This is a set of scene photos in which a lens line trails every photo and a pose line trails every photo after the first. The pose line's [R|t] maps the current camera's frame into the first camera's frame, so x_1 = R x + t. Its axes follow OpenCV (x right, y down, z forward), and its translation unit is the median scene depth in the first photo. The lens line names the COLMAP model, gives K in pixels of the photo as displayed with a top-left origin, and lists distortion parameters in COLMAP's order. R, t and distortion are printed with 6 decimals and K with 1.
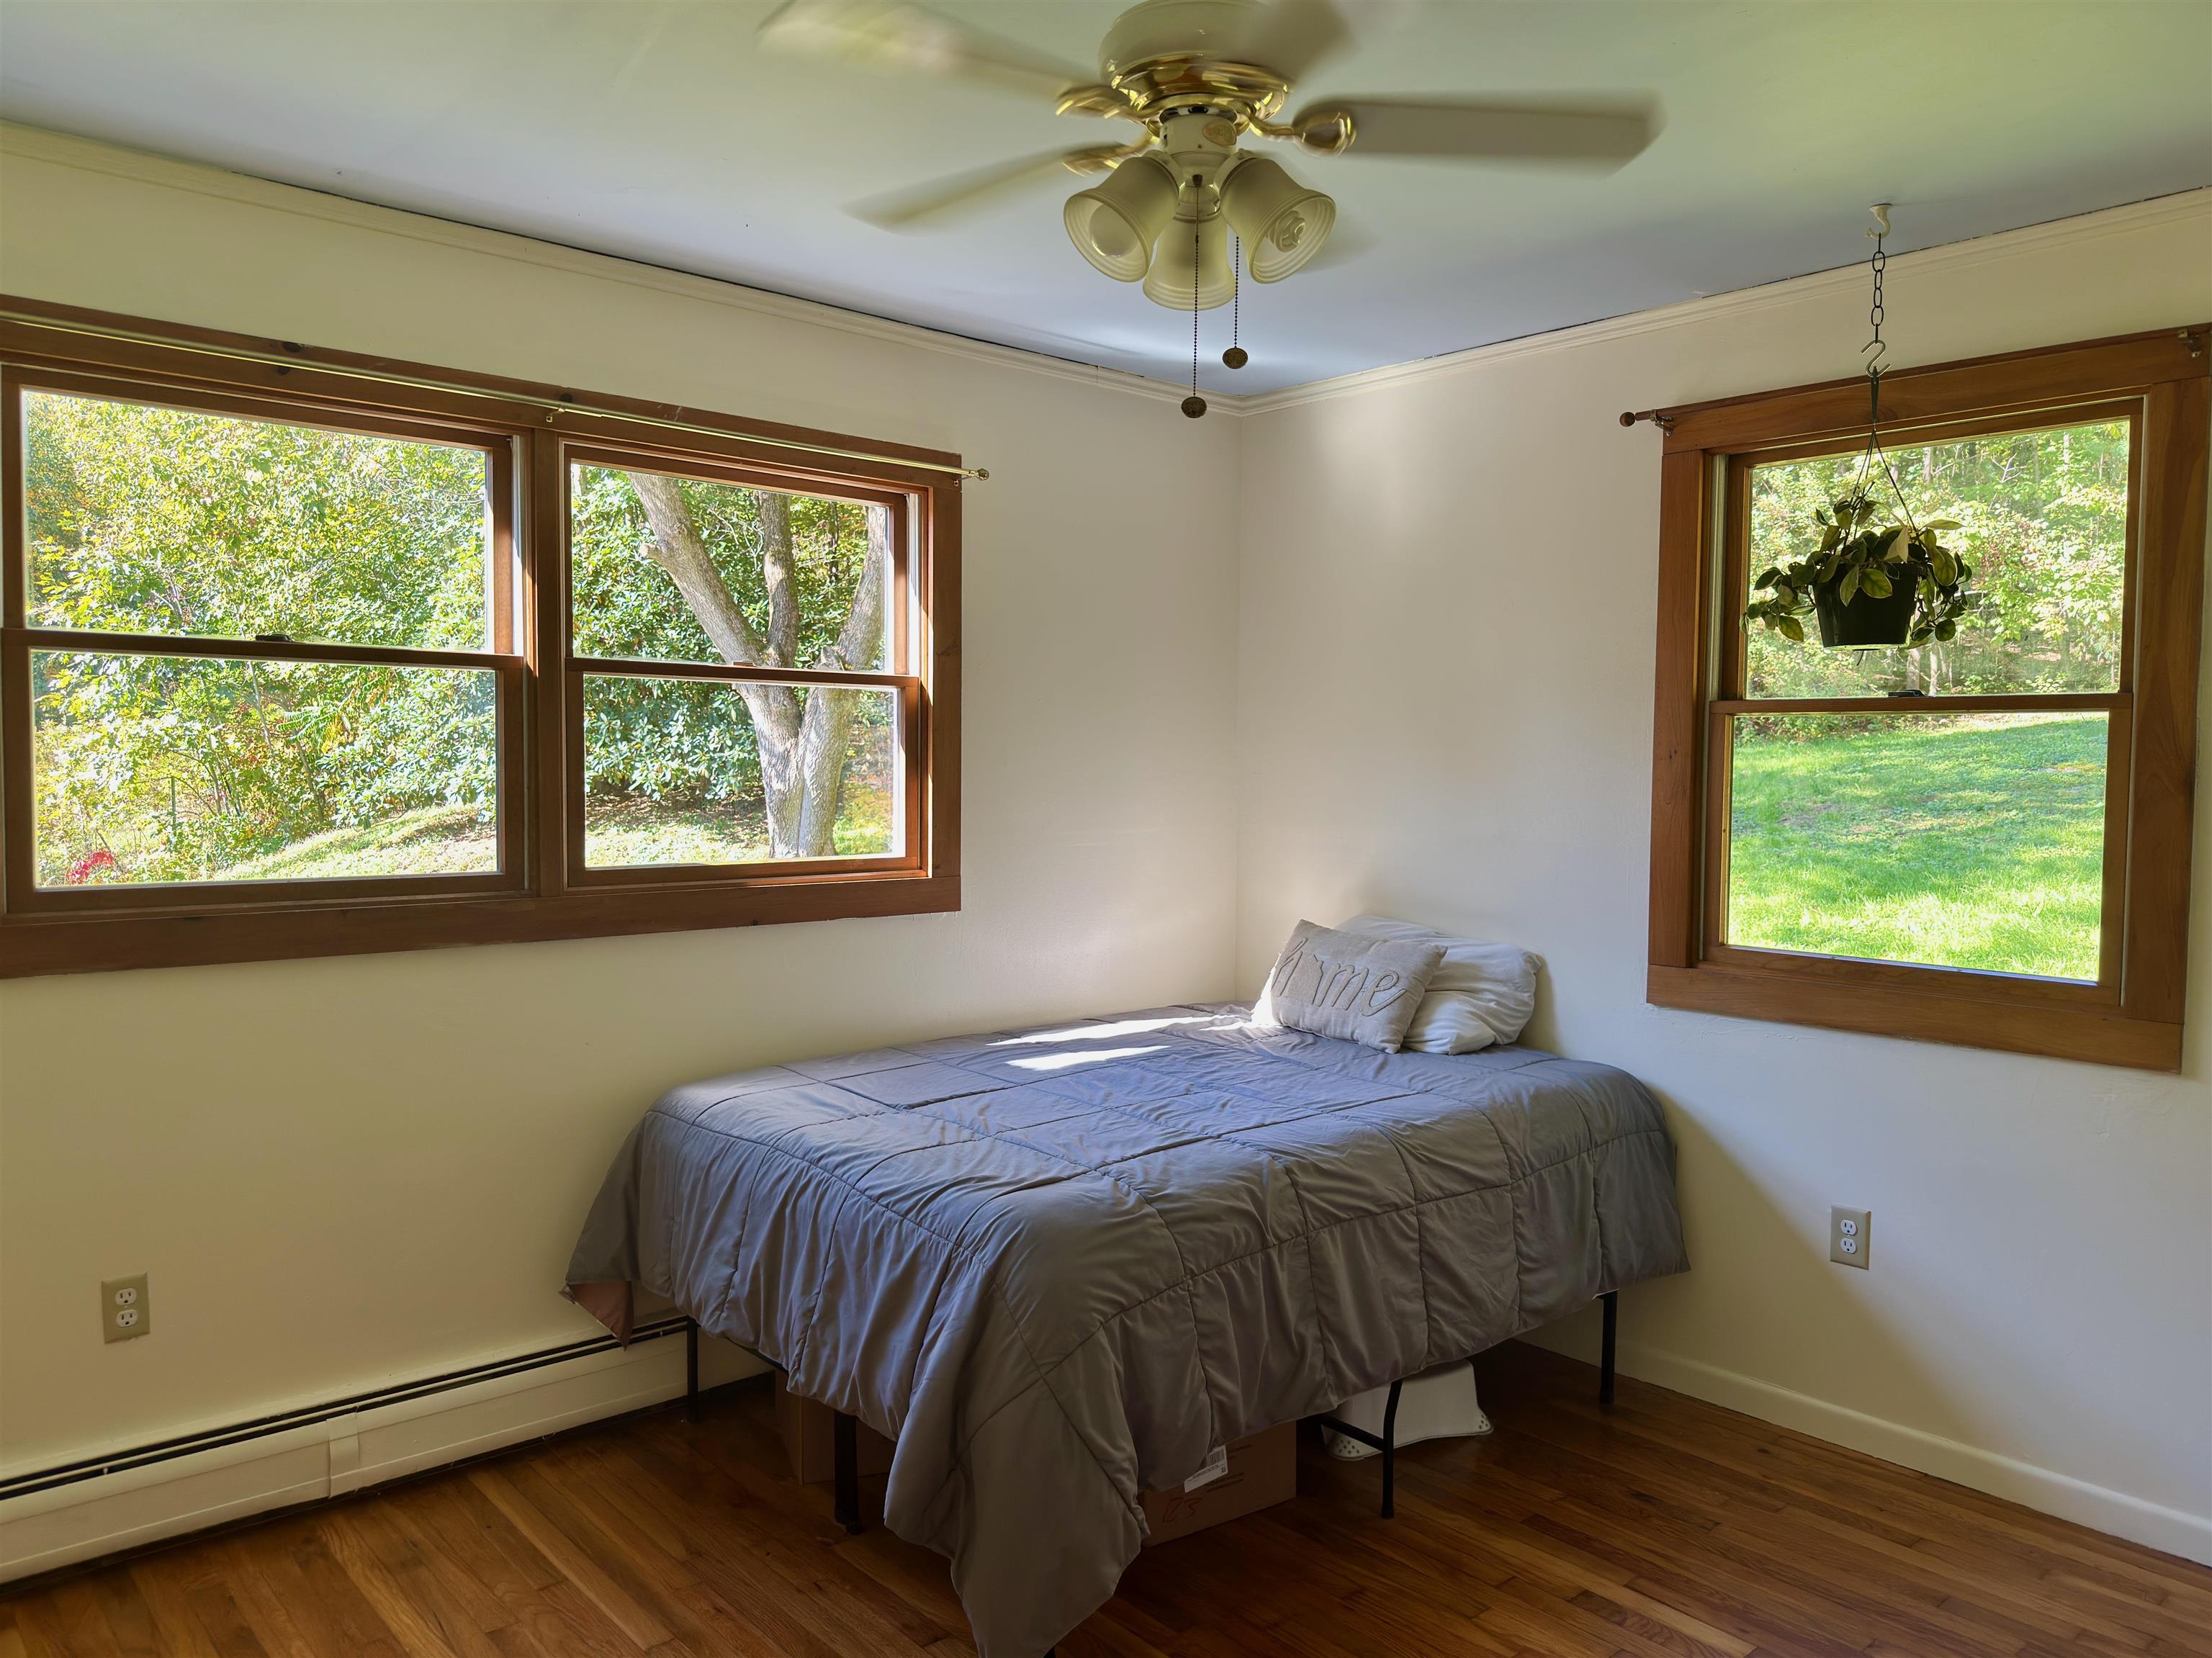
lens RADIAL K [[1553.1, 0, 1094.1], [0, 1553.1, 852.9], [0, 0, 1]] dist [0.068562, -0.093584]
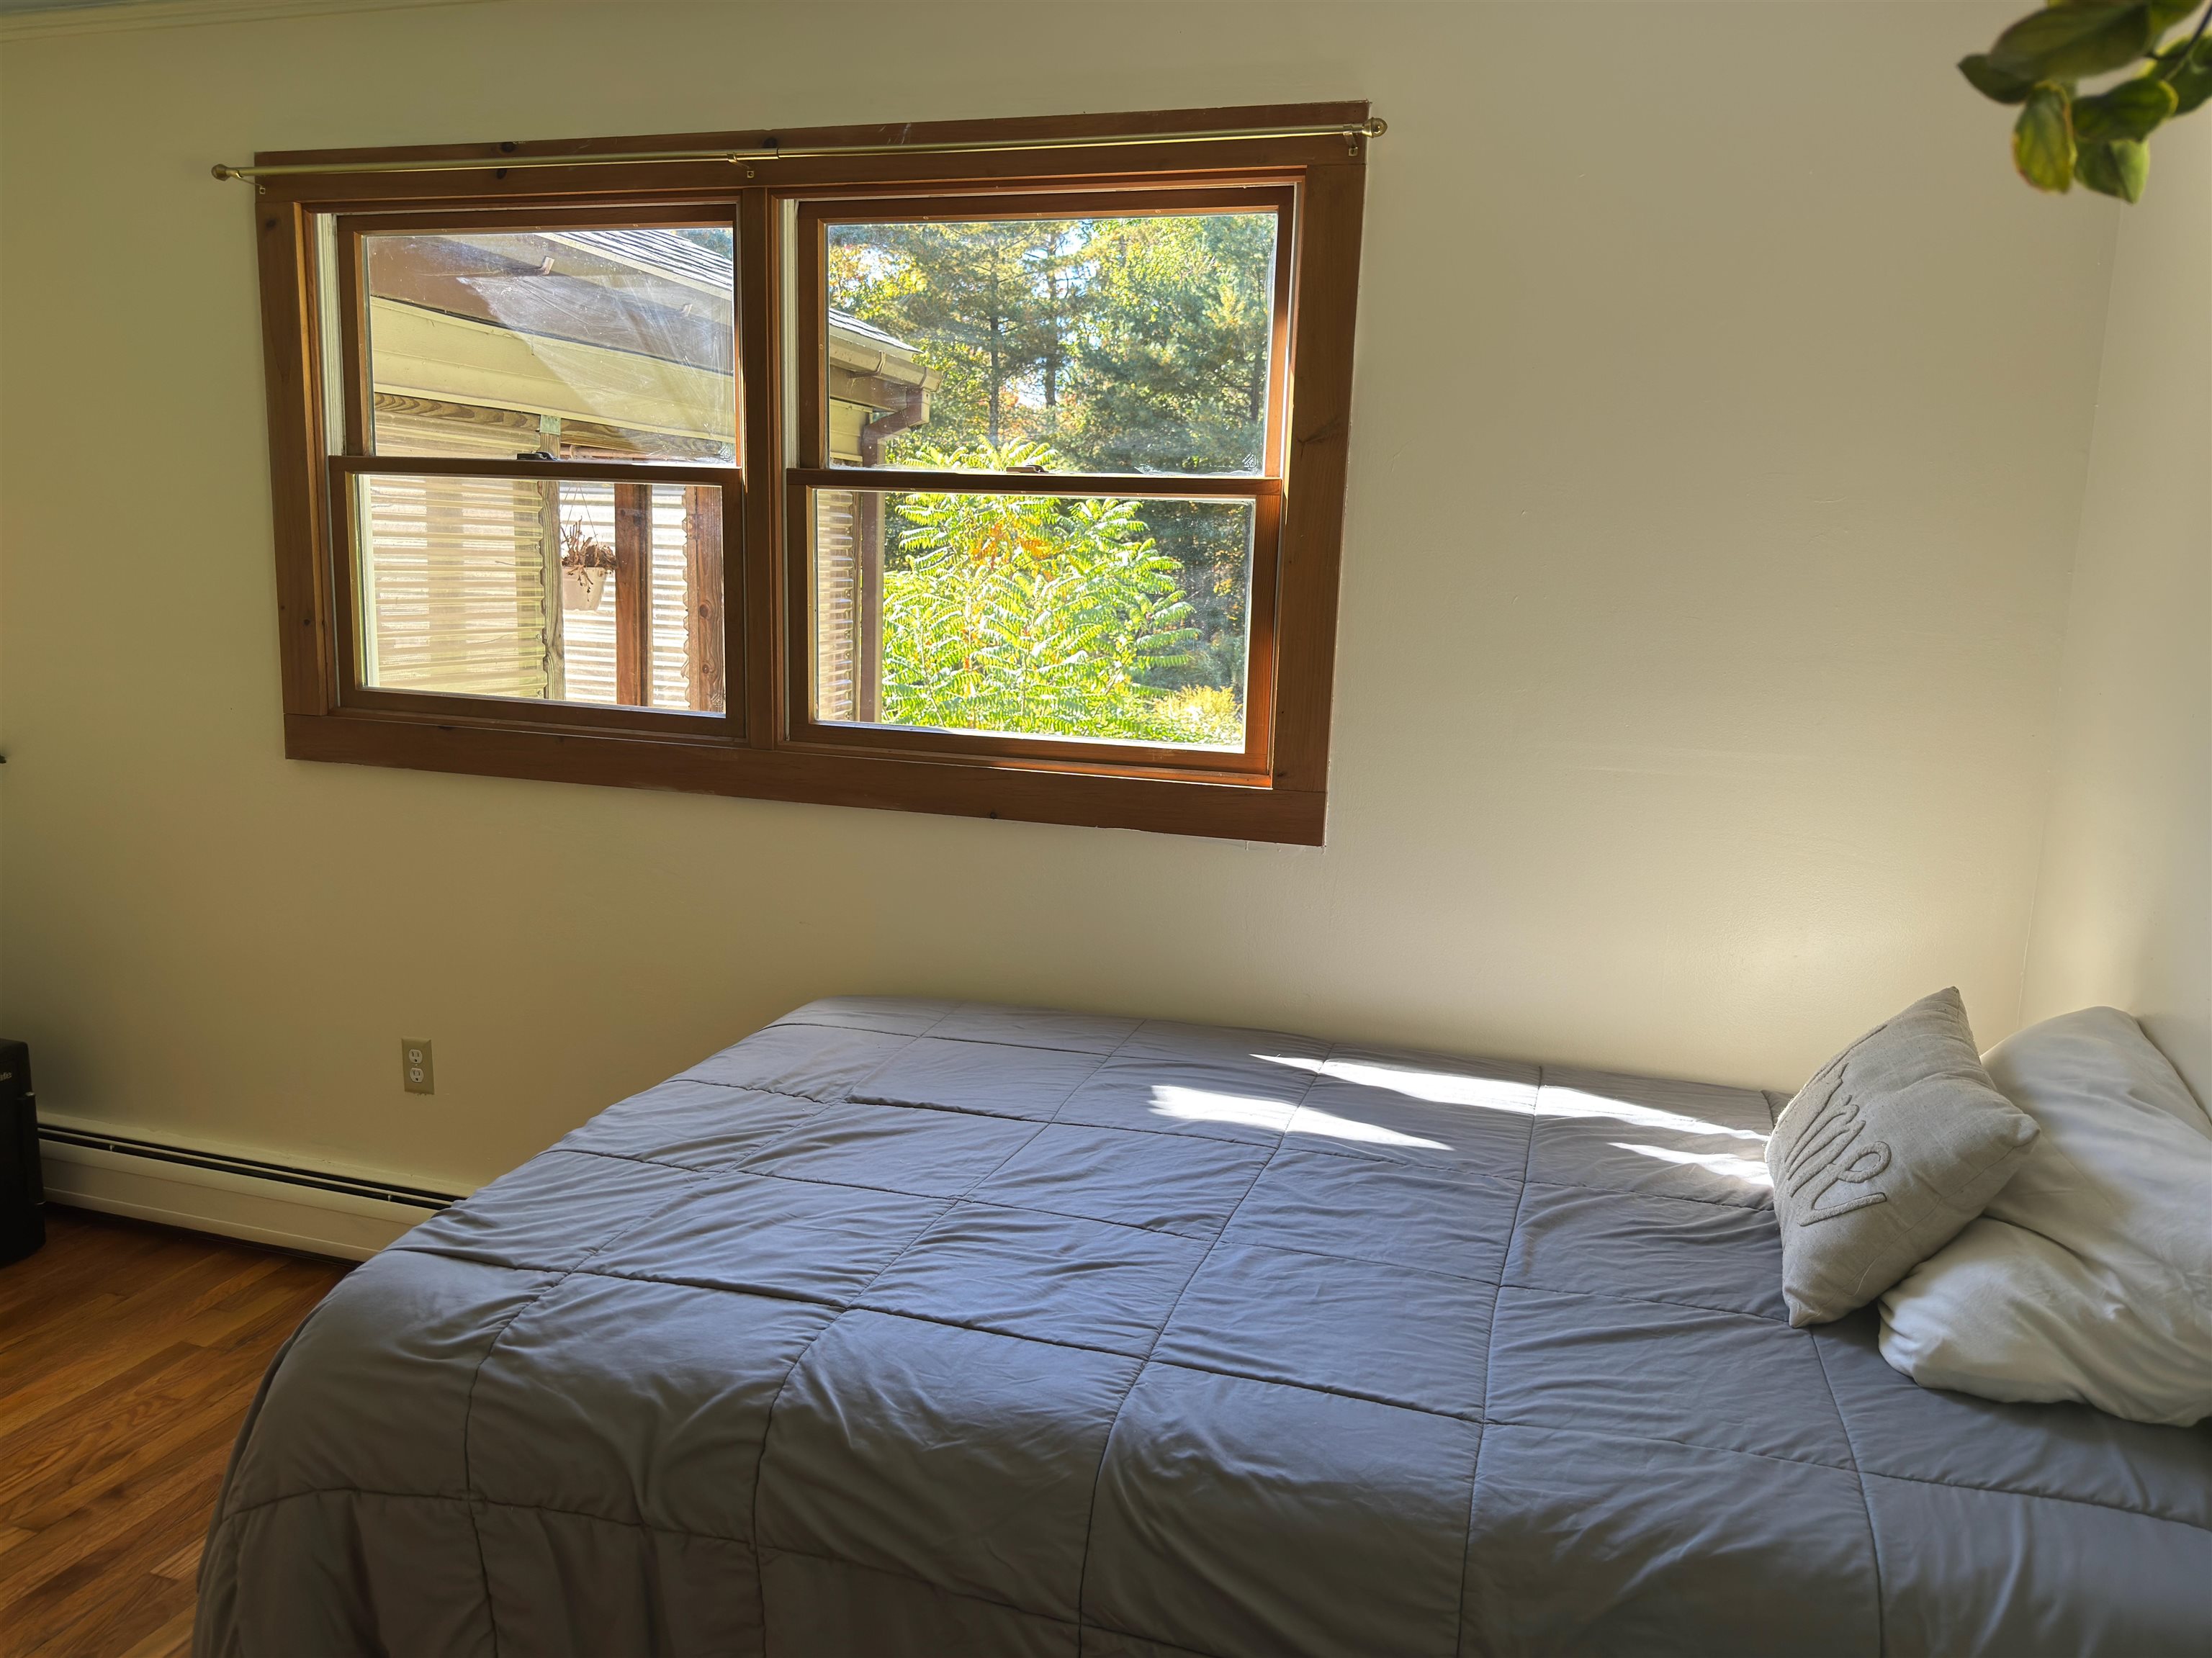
lens RADIAL K [[1629.5, 0, 1081.9], [0, 1629.5, 836.9], [0, 0, 1]] dist [0.077198, -0.119150]
pose [[0.528882, 0.156955, -0.834055, 0.529729], [-0.078624, 0.987585, 0.135990, -0.063336], [0.845045, -0.006346, 0.534657, 0.686128]]
